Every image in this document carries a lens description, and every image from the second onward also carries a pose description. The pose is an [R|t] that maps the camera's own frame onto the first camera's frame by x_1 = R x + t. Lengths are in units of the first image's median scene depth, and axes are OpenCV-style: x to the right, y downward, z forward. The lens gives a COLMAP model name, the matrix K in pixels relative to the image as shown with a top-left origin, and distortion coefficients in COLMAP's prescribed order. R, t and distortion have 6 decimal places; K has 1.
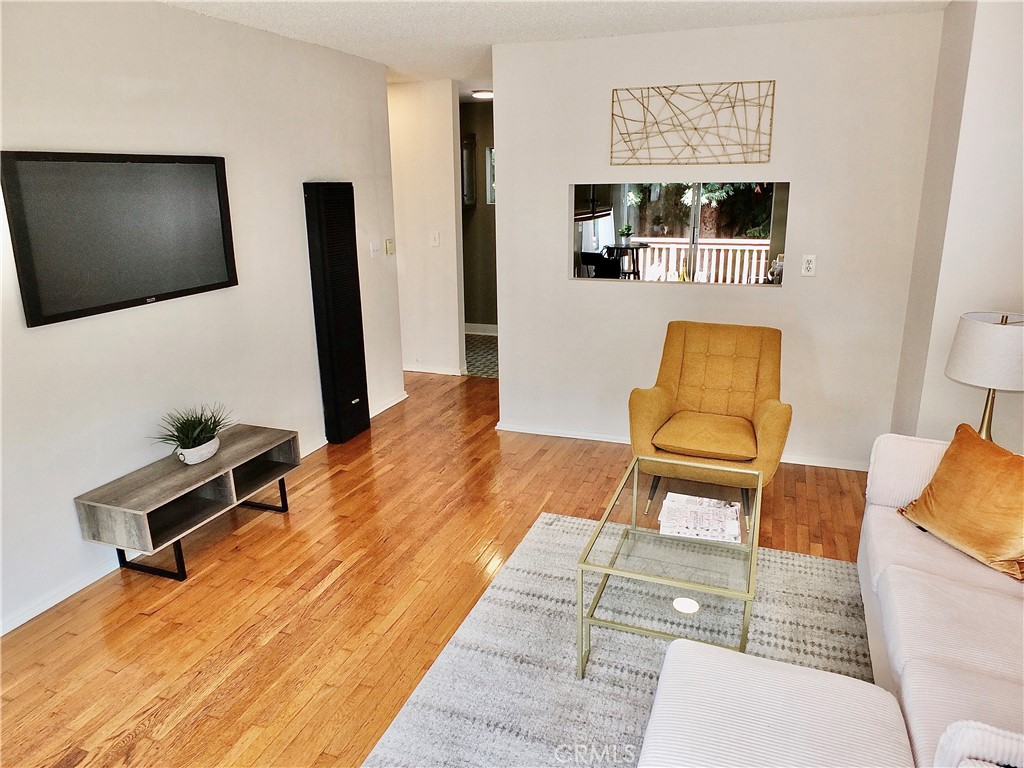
lens RADIAL K [[717.5, 0, 511.4], [0, 717.5, 388.7], [0, 0, 1]] dist [-0.007258, -0.001692]
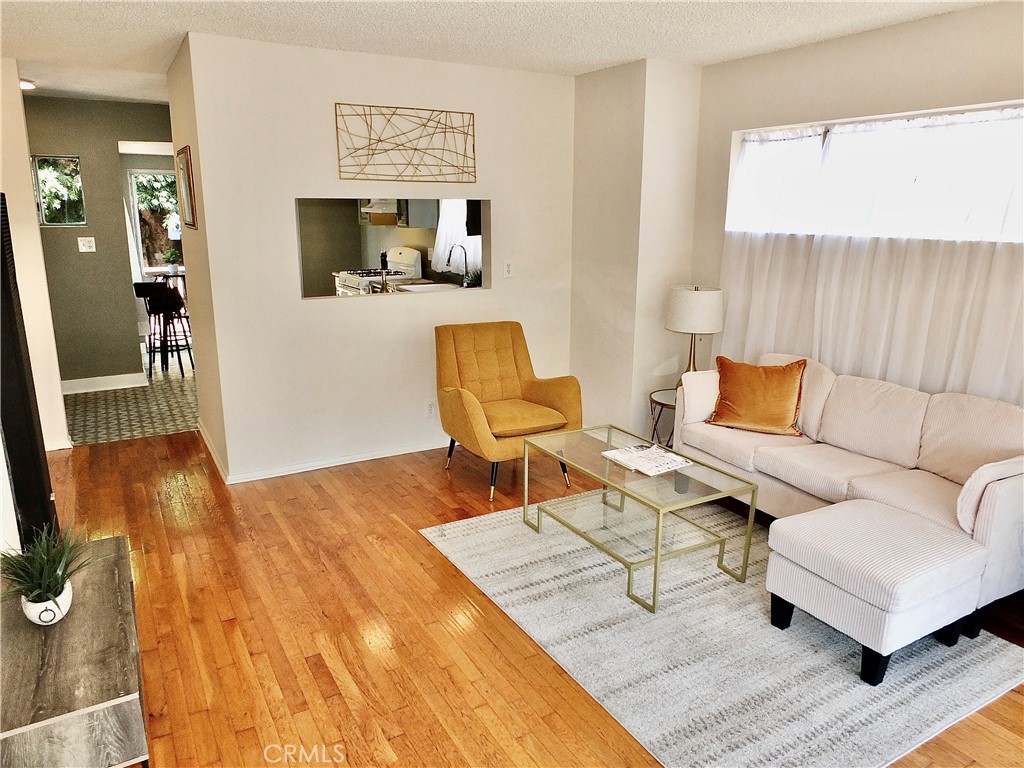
lens RADIAL K [[717.5, 0, 517.0], [0, 717.5, 392.2], [0, 0, 1]] dist [-0.007258, -0.001692]
pose [[0.625390, -0.180790, 0.759080, -0.543769], [0.207848, 0.976240, 0.061269, -0.039908], [-0.752121, 0.119457, 0.648108, 0.231310]]
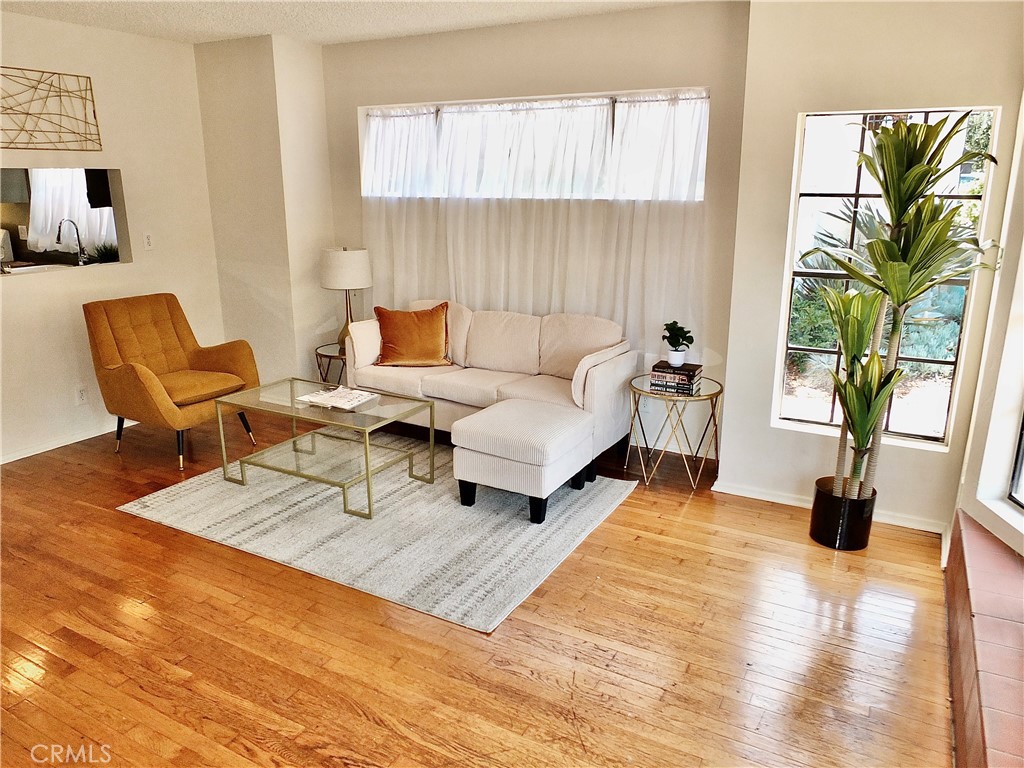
lens RADIAL K [[717.5, 0, 509.2], [0, 717.5, 391.6], [0, 0, 1]] dist [-0.007258, -0.001692]
pose [[0.153539, -0.271836, 0.950016, -0.697474], [0.277882, 0.934496, 0.222484, -0.037439], [-0.948265, 0.229833, 0.219020, 0.241252]]
